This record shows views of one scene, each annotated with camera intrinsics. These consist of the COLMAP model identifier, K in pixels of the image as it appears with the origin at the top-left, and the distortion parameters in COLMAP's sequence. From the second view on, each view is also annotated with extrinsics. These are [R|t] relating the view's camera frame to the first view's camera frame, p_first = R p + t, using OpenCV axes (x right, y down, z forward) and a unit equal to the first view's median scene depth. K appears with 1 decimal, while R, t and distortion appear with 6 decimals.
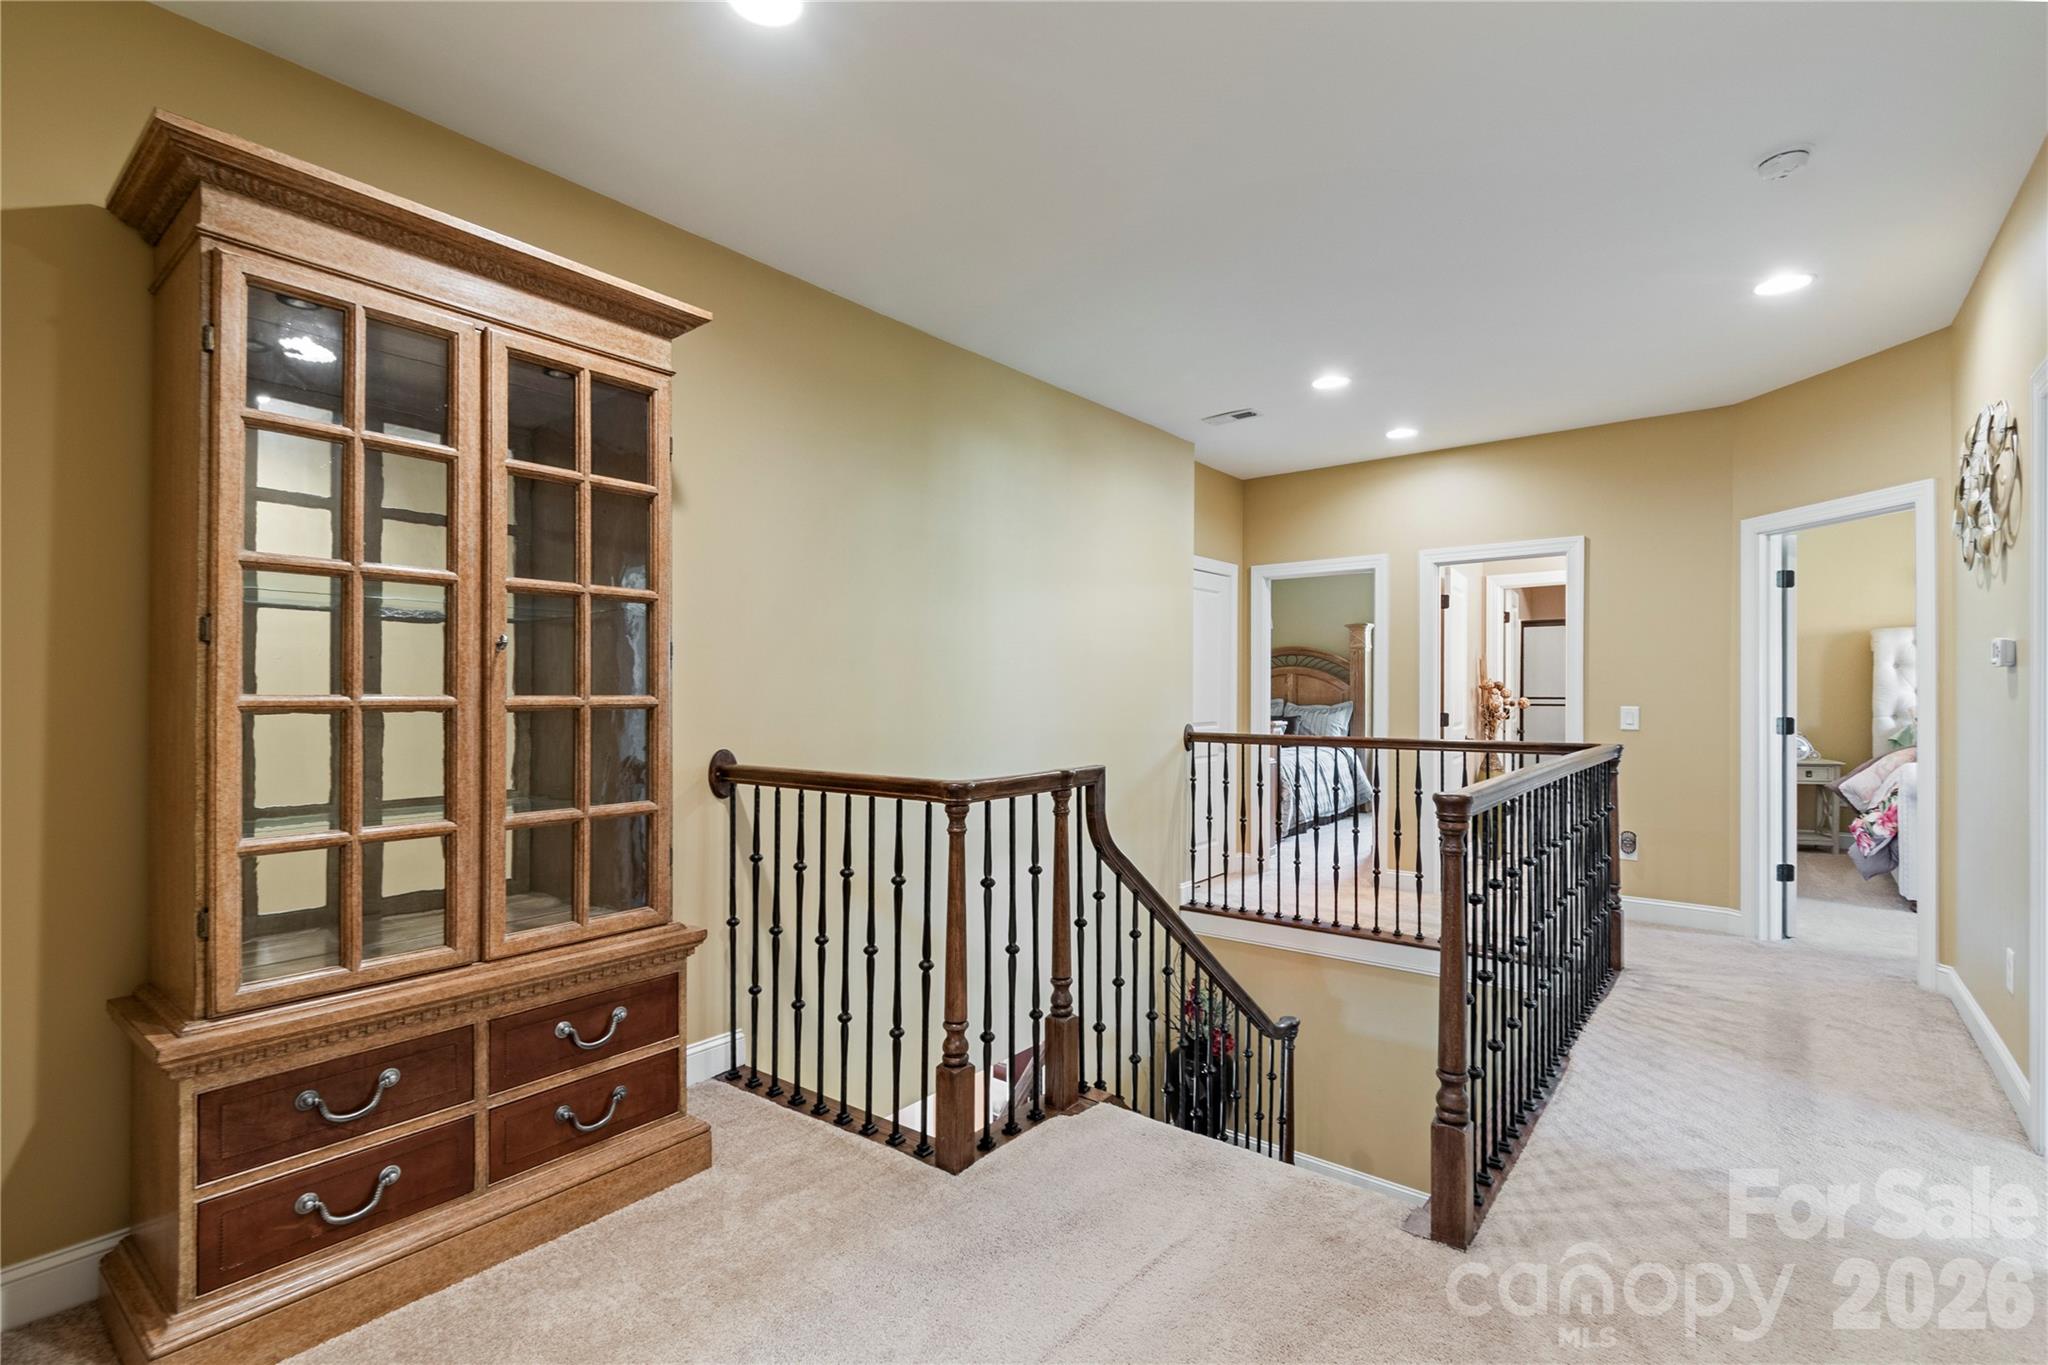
lens RADIAL K [[922.7, 0, 1034.8], [0, 922.7, 682.7], [0, 0, 1]] dist [0.005036, -0.001189]
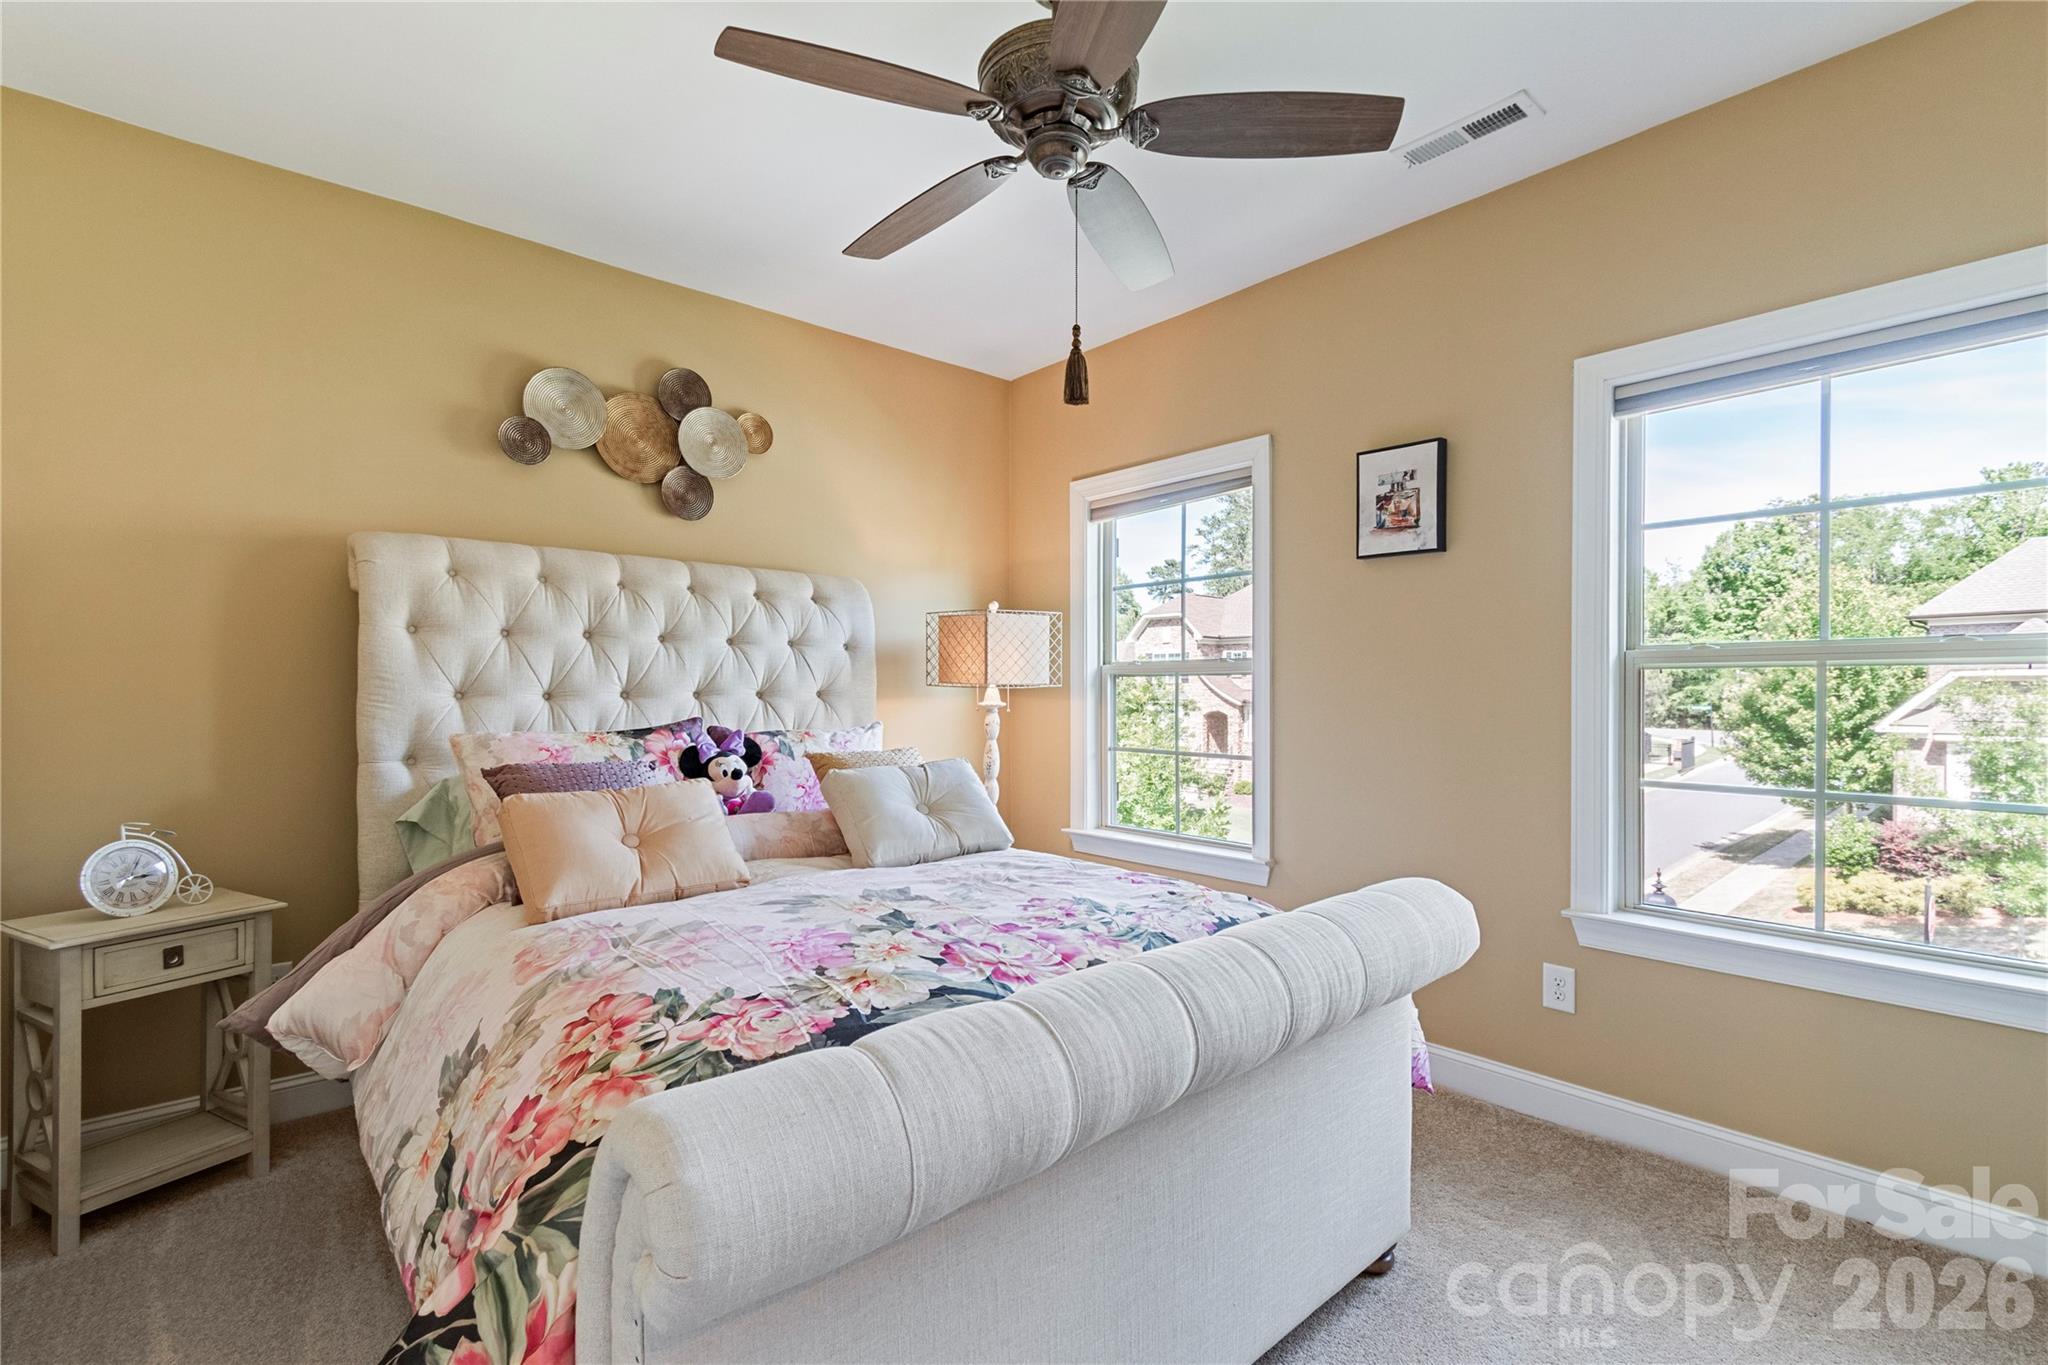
lens RADIAL K [[922.7, 0, 1033.4], [0, 922.7, 683.1], [0, 0, 1]] dist [0.005036, -0.001189]
pose [[0.160442, 0.003009, 0.987041, 0.572064], [-0.002712, 0.999993, -0.002607, 0.005141], [-0.987042, -0.002259, 0.160449, 0.660912]]
